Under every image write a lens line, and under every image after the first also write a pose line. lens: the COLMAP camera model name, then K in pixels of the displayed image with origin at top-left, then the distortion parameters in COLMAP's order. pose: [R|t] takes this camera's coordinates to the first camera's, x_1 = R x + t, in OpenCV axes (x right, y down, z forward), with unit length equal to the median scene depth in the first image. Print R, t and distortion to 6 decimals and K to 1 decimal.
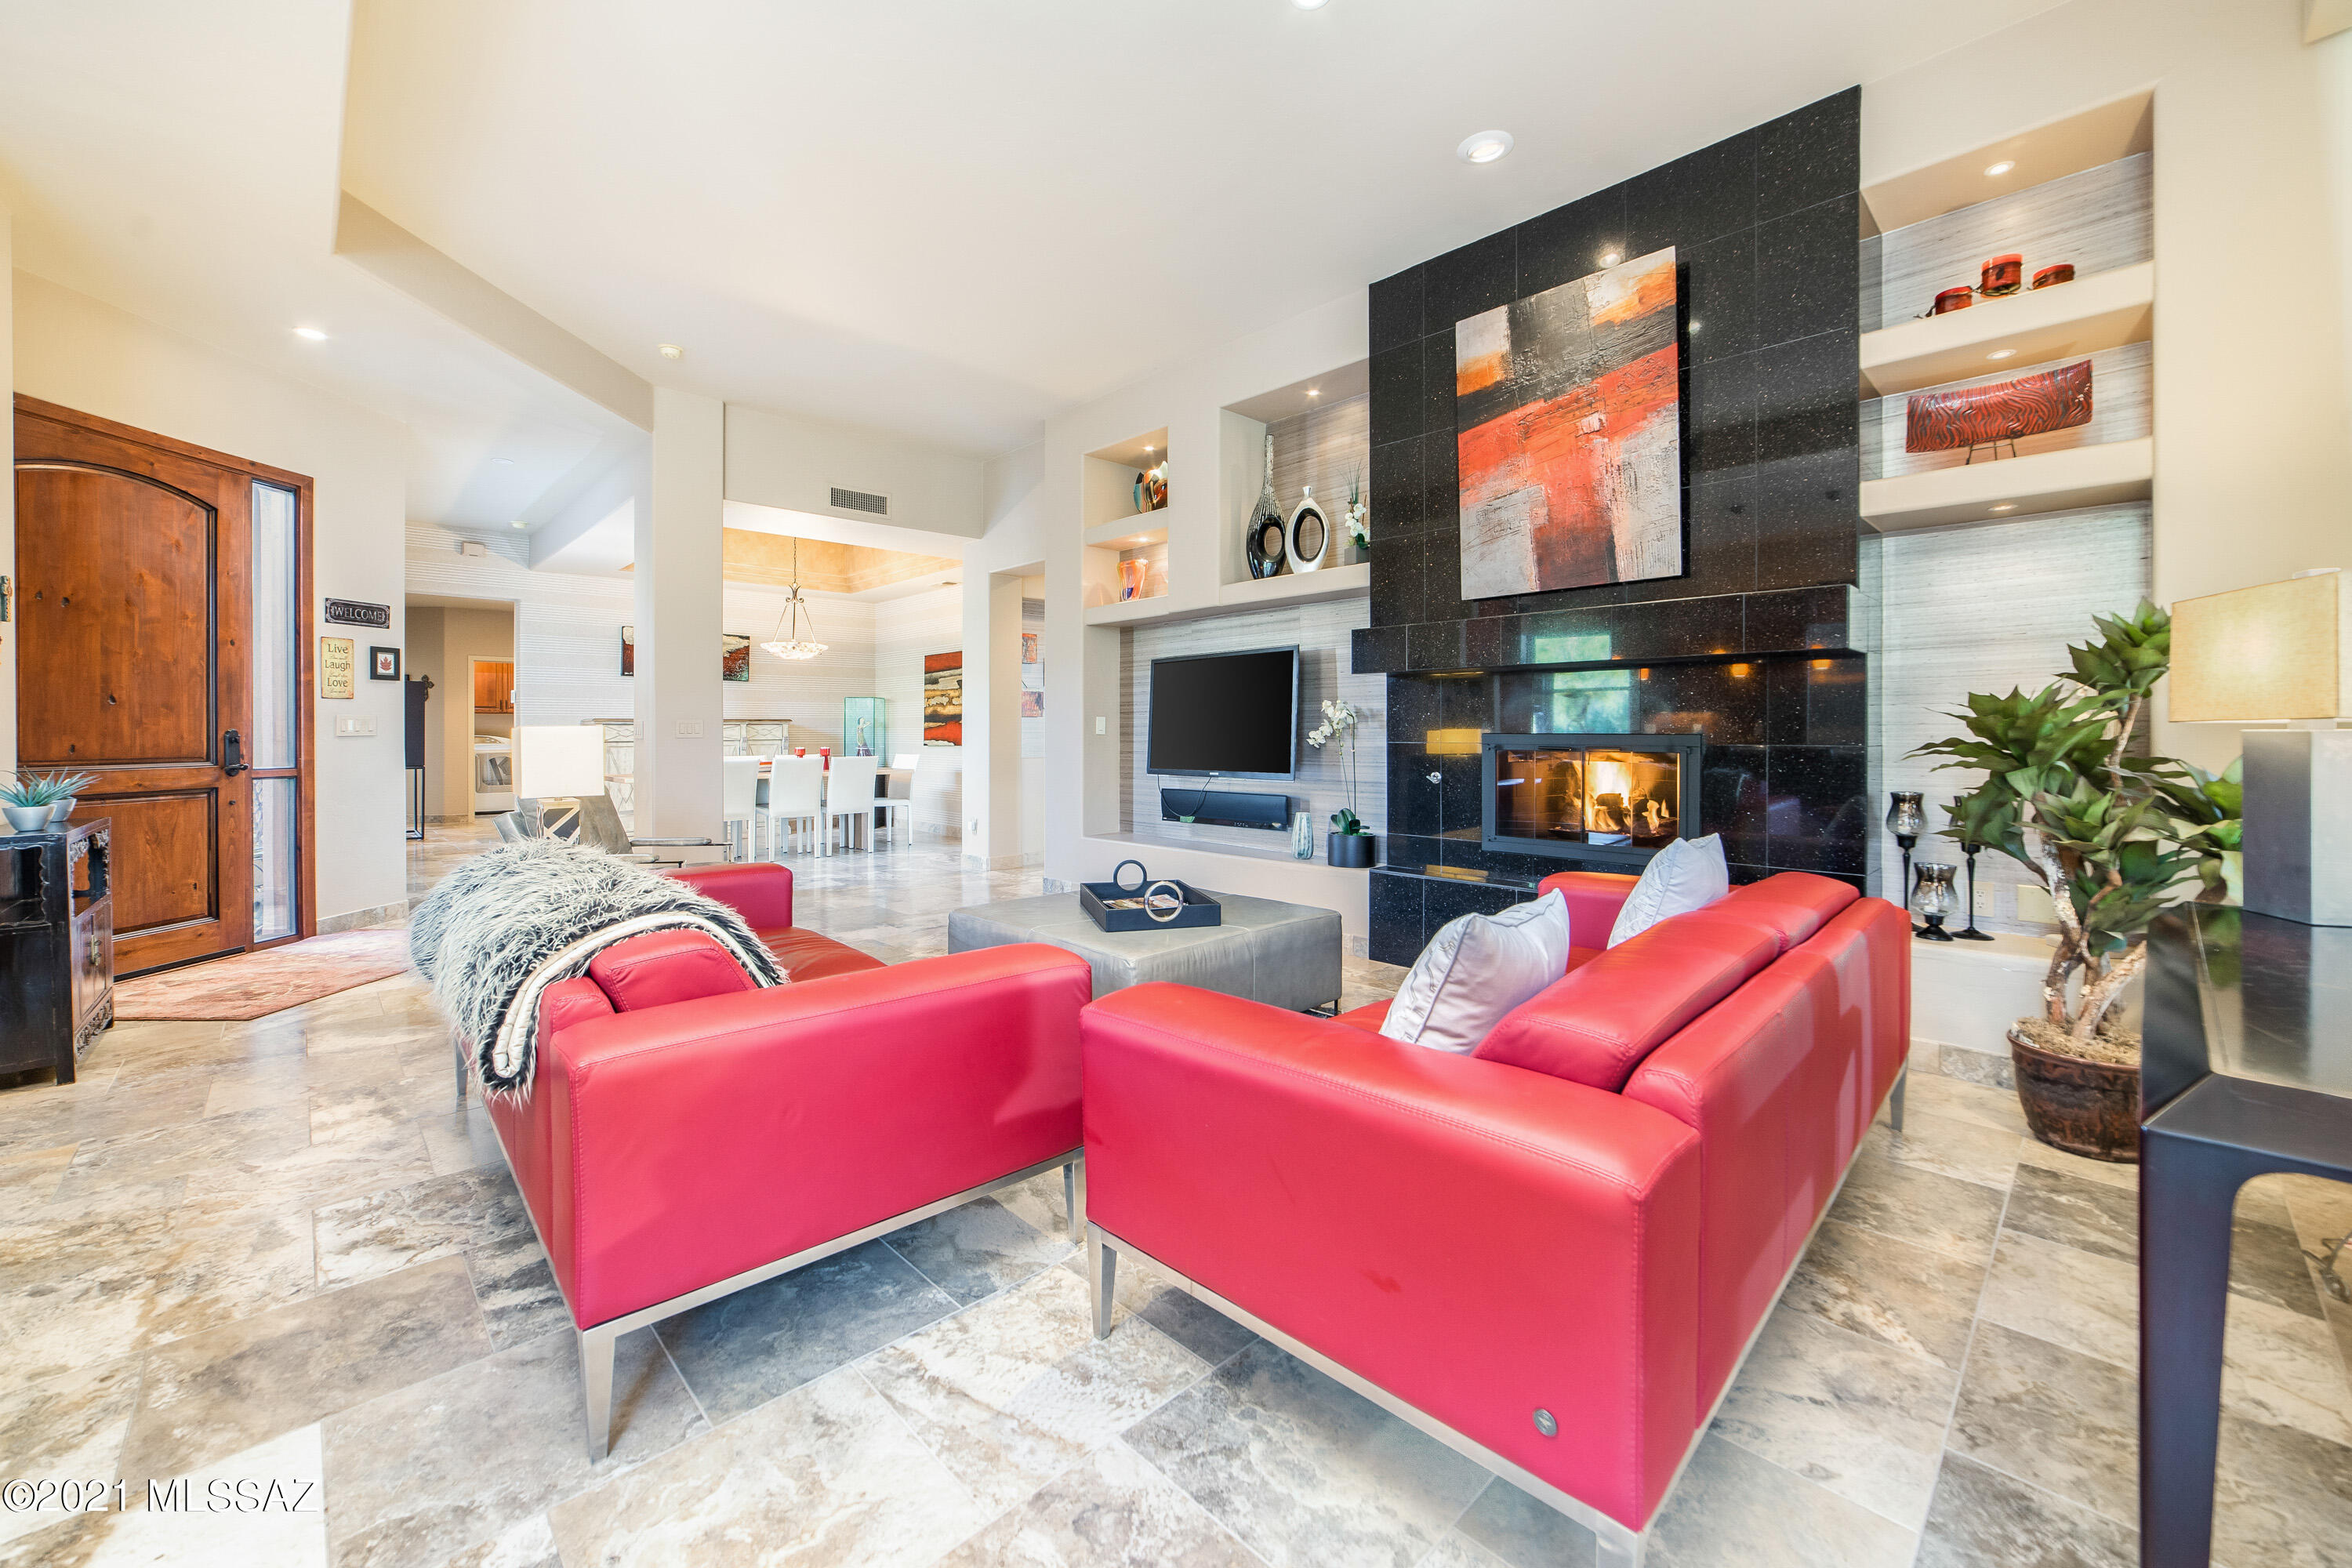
lens RADIAL K [[931.4, 0, 1175.7], [0, 931.4, 733.7], [0, 0, 1]] dist [-0.019865, 0.006140]
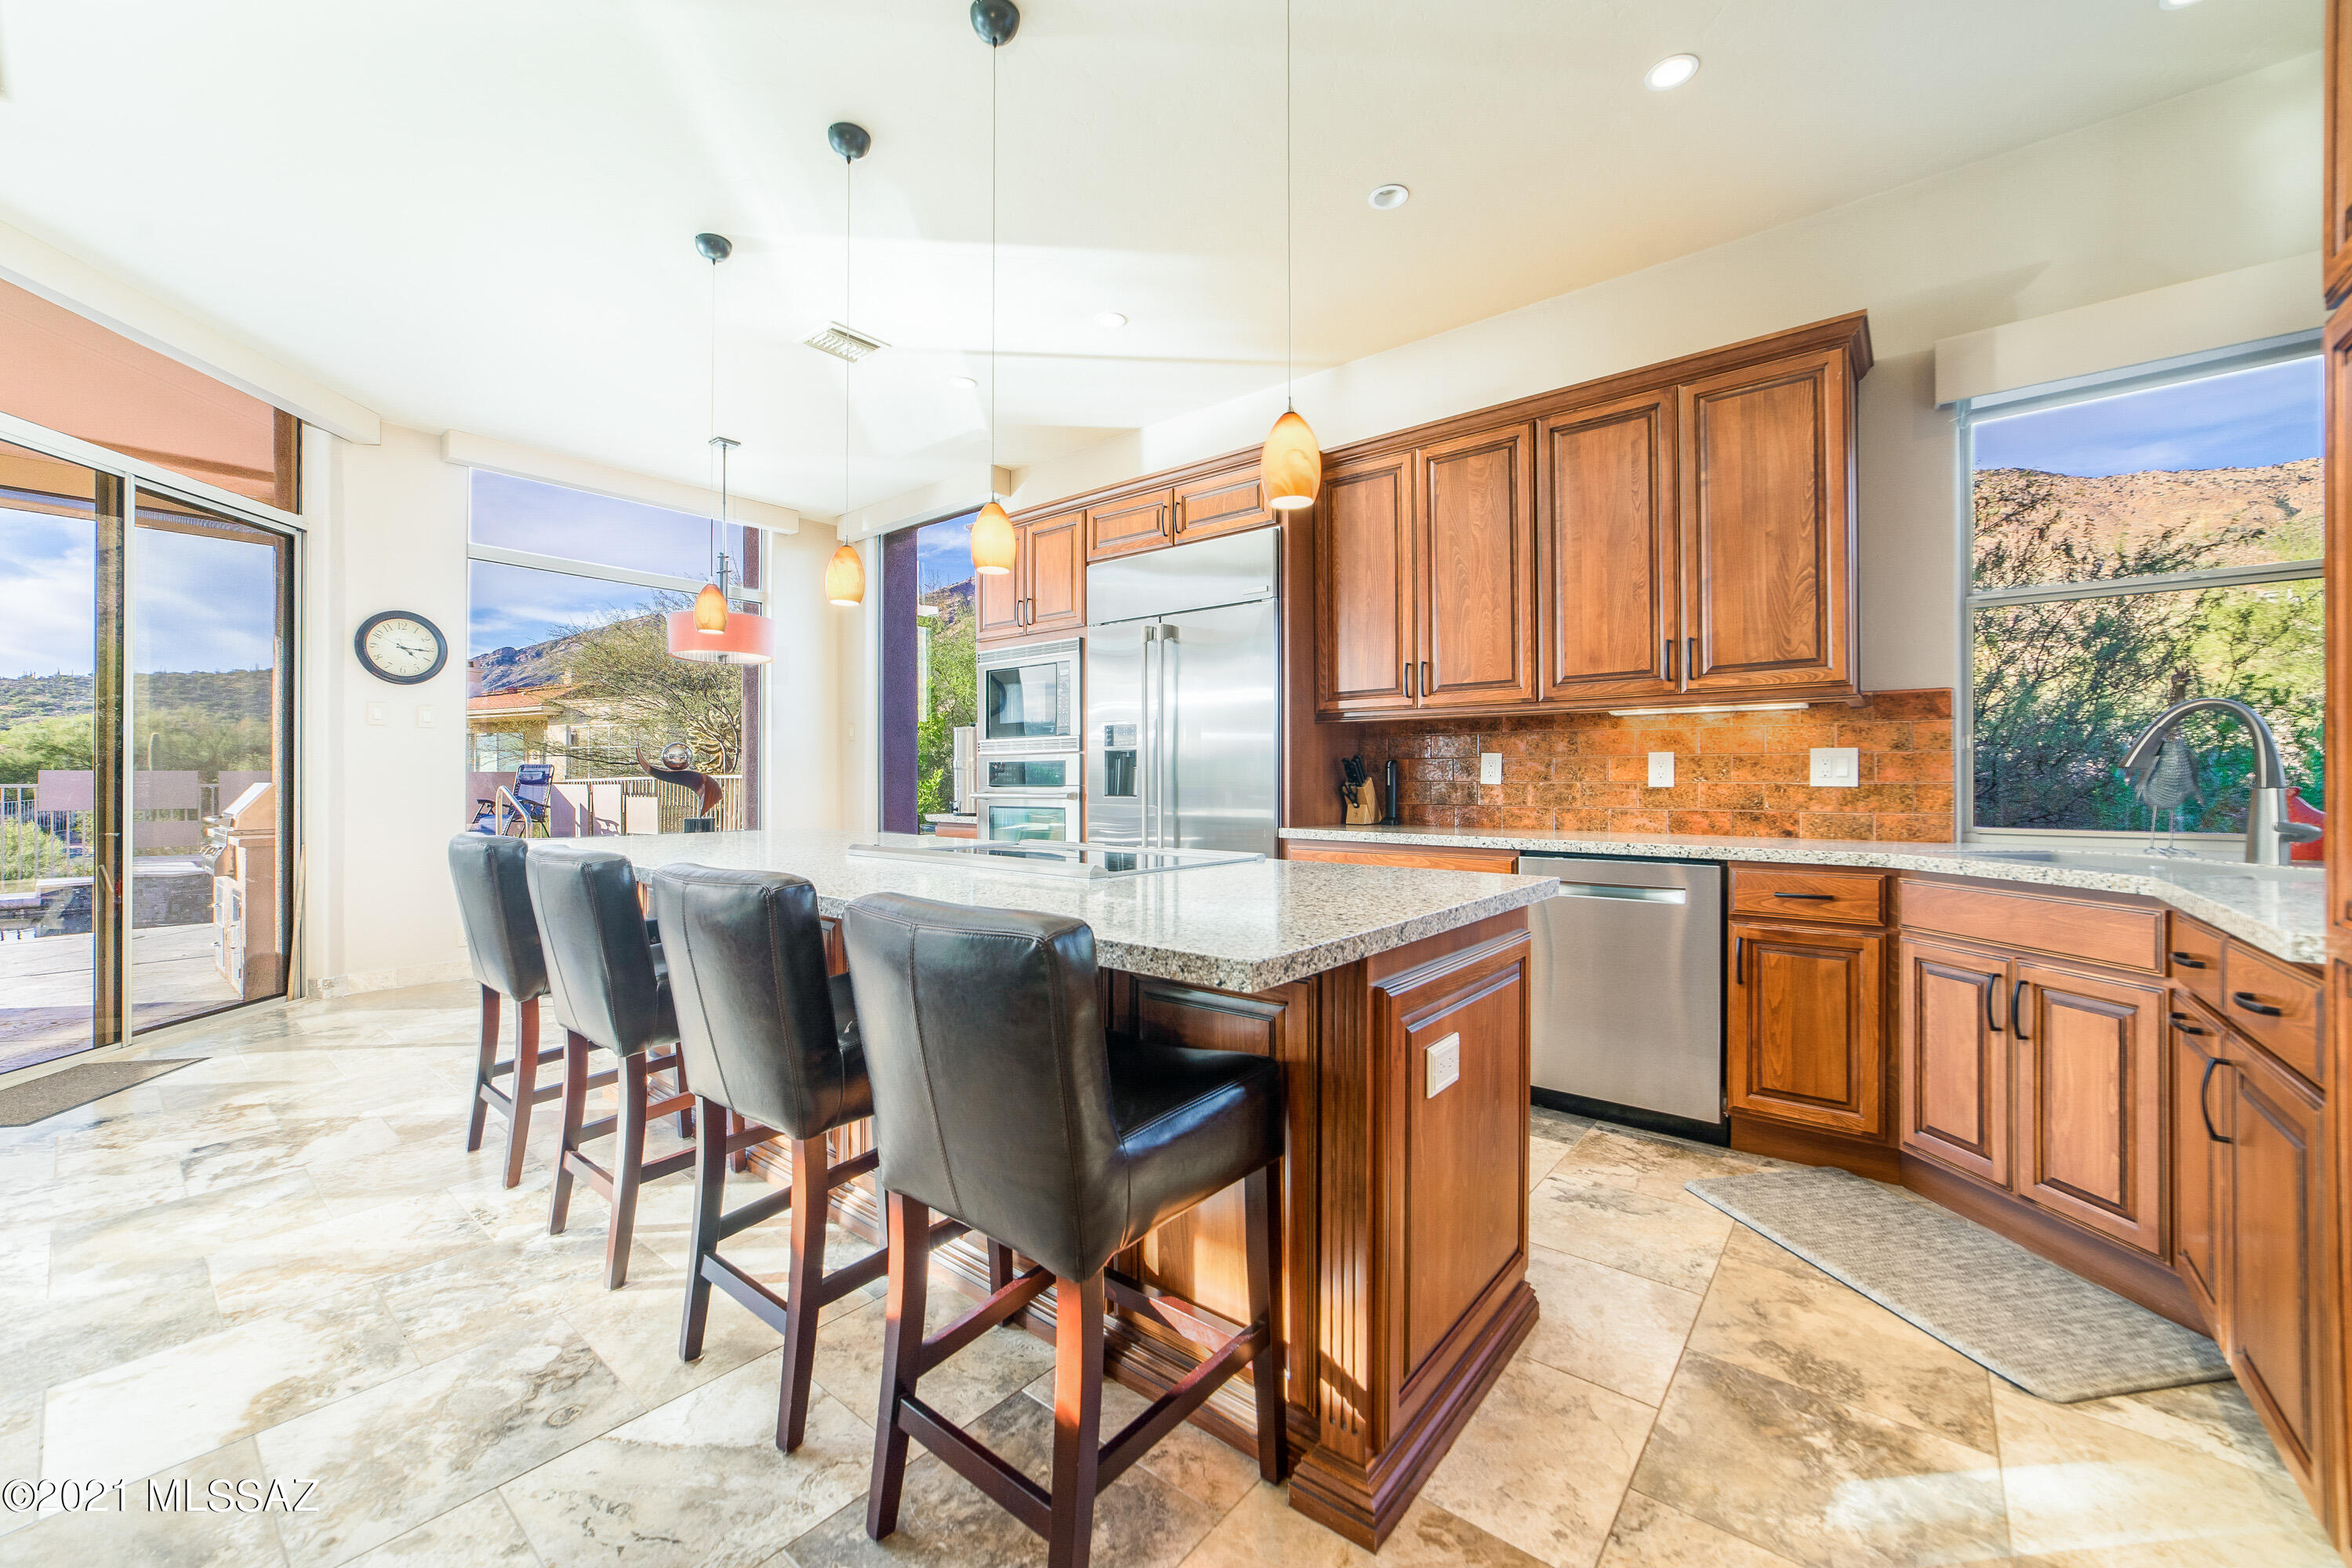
lens RADIAL K [[920.1, 0, 1164.7], [0, 920.1, 767.3], [0, 0, 1]] dist [-0.010616, 0.002422]
pose [[-0.994359, 0.002016, -0.106047, -0.761591], [0.003014, 0.999953, -0.009250, 0.002969], [0.106023, -0.009518, -0.994318, 0.792692]]
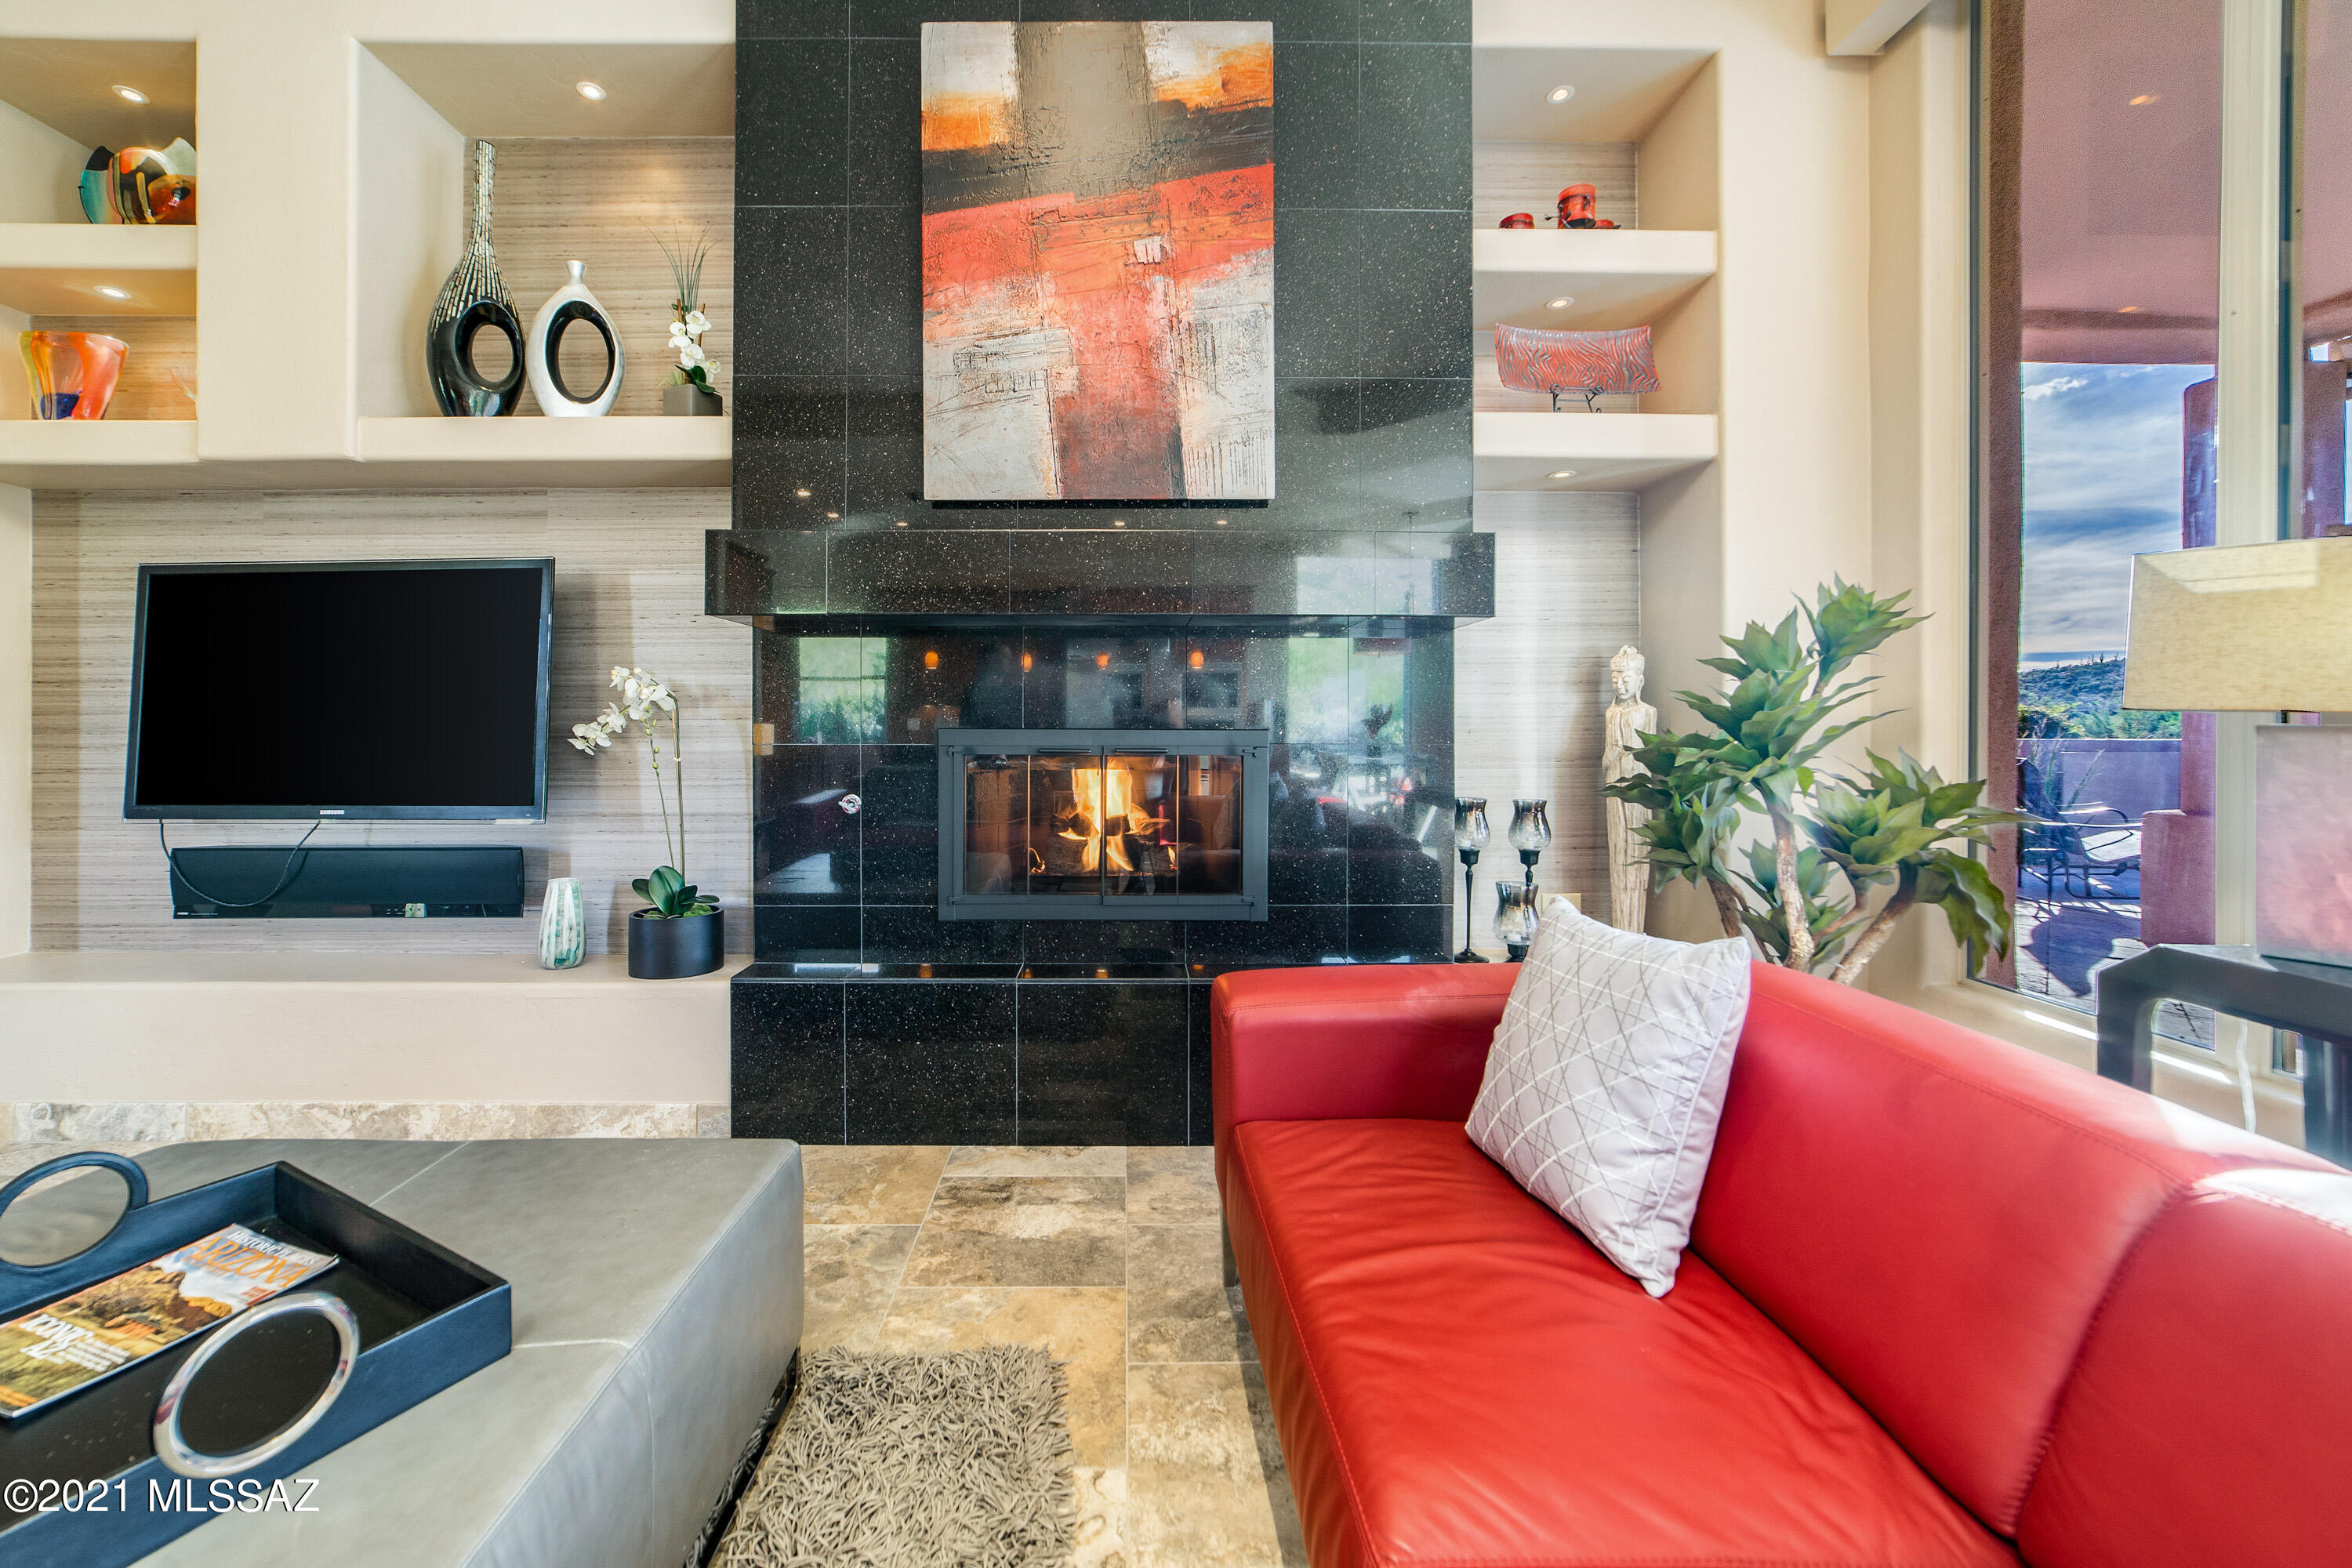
lens RADIAL K [[931.4, 0, 1108.3], [0, 931.4, 734.6], [0, 0, 1]] dist [-0.019865, 0.006140]
pose [[0.687980, -0.000020, 0.725729, -0.040916], [-0.000338, 1.000000, 0.000348, 0.004185], [-0.725729, -0.000485, 0.687980, 0.558586]]
